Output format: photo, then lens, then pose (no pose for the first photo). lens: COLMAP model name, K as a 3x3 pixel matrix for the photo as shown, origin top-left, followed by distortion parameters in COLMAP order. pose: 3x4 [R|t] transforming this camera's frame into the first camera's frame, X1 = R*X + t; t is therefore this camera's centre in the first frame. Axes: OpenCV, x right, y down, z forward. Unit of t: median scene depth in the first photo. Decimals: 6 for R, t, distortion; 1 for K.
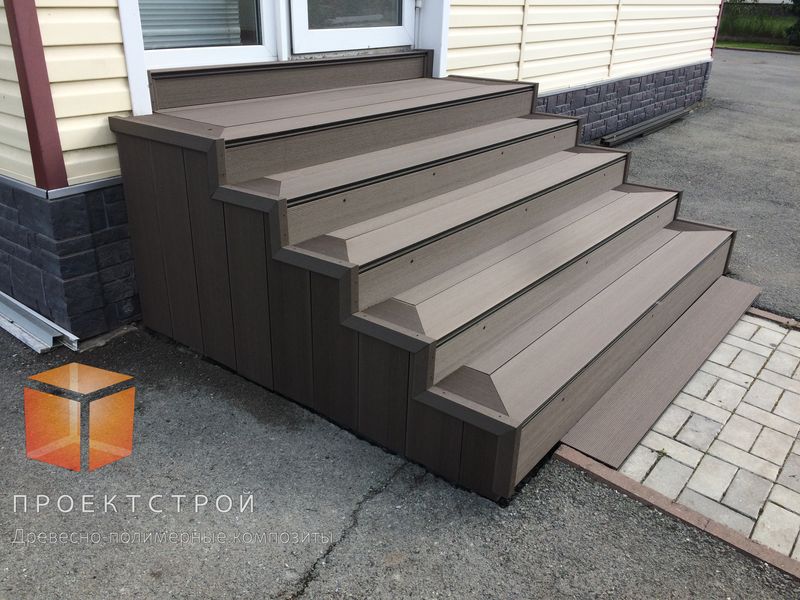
lens RADIAL K [[681.8, 0, 399.1], [0, 681.8, 294.1], [0, 0, 1]] dist [0.086522, -0.121509]
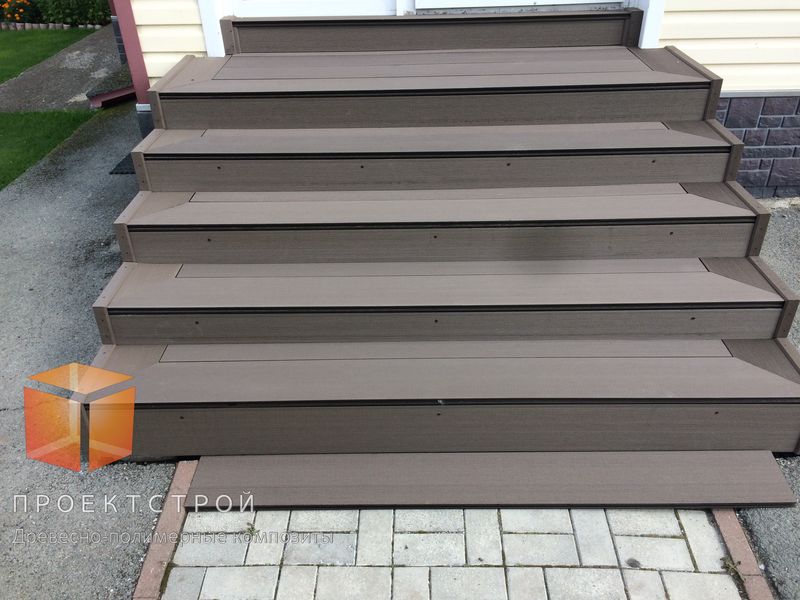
lens RADIAL K [[691.5, 0, 400.0], [0, 691.5, 300.0], [0, 0, 1]] dist [0.084669, -0.119055]
pose [[0.605064, 0.394070, -0.691814, 0.909655], [-0.288251, 0.918398, 0.271030, -0.316246], [0.742165, 0.035426, 0.669280, 0.467806]]
